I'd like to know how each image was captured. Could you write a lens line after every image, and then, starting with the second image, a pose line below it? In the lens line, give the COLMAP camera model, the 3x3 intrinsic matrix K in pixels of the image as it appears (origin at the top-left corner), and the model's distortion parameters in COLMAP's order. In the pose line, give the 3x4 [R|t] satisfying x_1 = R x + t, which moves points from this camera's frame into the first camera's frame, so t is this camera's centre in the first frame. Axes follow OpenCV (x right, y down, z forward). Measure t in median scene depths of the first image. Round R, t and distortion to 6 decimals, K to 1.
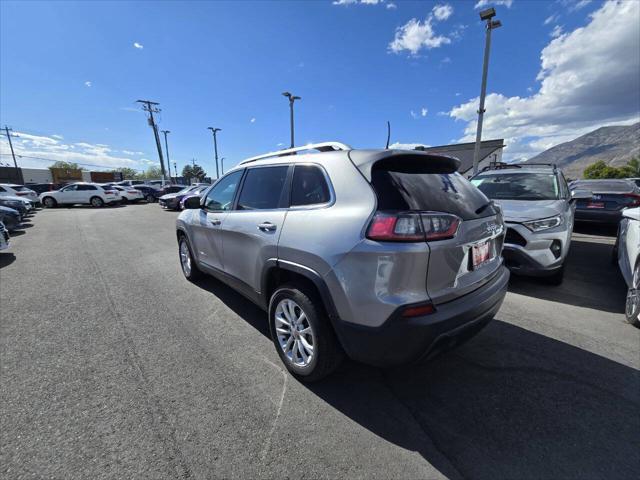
lens RADIAL K [[265.1, 0, 323.0], [0, 265.1, 241.3], [0, 0, 1]] dist [-0.000968, 0.001246]
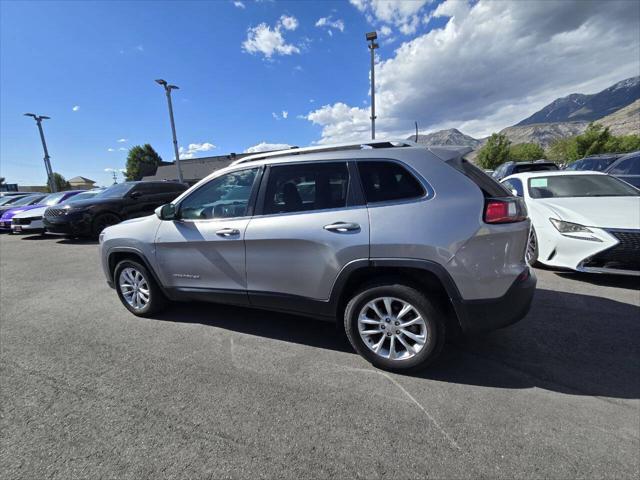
lens RADIAL K [[265.3, 0, 323.7], [0, 265.3, 238.7], [0, 0, 1]] dist [-0.001040, 0.000465]
pose [[0.890414, -0.129891, 0.436224, -0.073576], [0.133382, 0.990803, 0.022766, -0.004737], [-0.435170, 0.037913, 0.899550, 0.020670]]
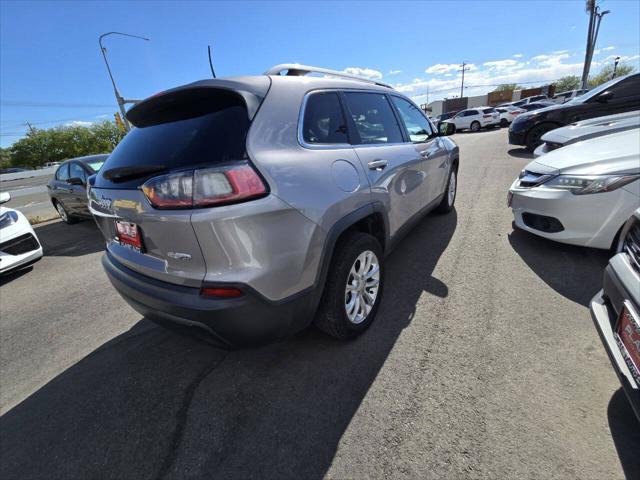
lens RADIAL K [[262.8, 0, 321.5], [0, 262.8, 238.4], [0, 0, 1]] dist [-0.001124, 0.000542]
pose [[0.215806, 0.339344, -0.915573, 0.136503], [-0.076845, 0.940662, 0.330530, -0.023269], [0.973408, -0.000973, 0.229077, 0.129894]]
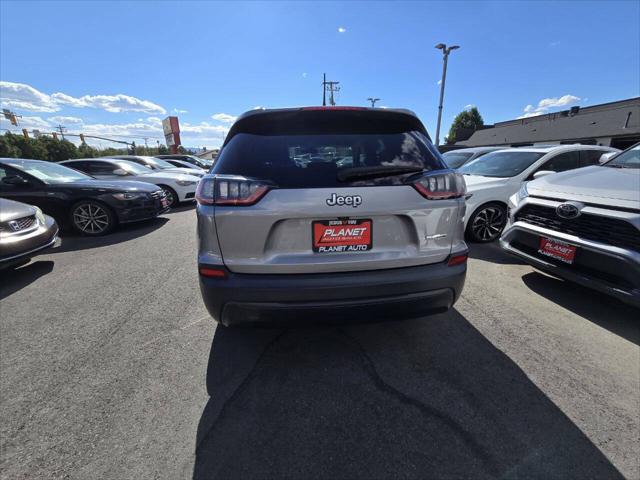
lens RADIAL K [[262.8, 0, 321.5], [0, 262.8, 238.4], [0, 0, 1]] dist [-0.001124, 0.000542]
pose [[0.806130, 0.159244, -0.569908, 0.092602], [-0.103291, 0.986190, 0.129458, -0.003362], [0.582654, -0.045493, 0.811446, 0.030741]]
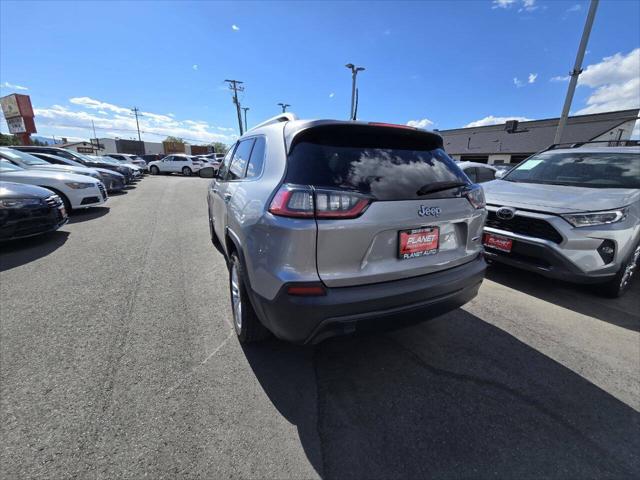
lens RADIAL K [[262.8, 0, 321.5], [0, 262.8, 238.4], [0, 0, 1]] dist [-0.001124, 0.000542]
pose [[0.962090, 0.103088, -0.252498, 0.046757], [-0.084219, 0.992861, 0.084460, -0.000816], [0.259402, -0.059993, 0.963904, 0.007424]]
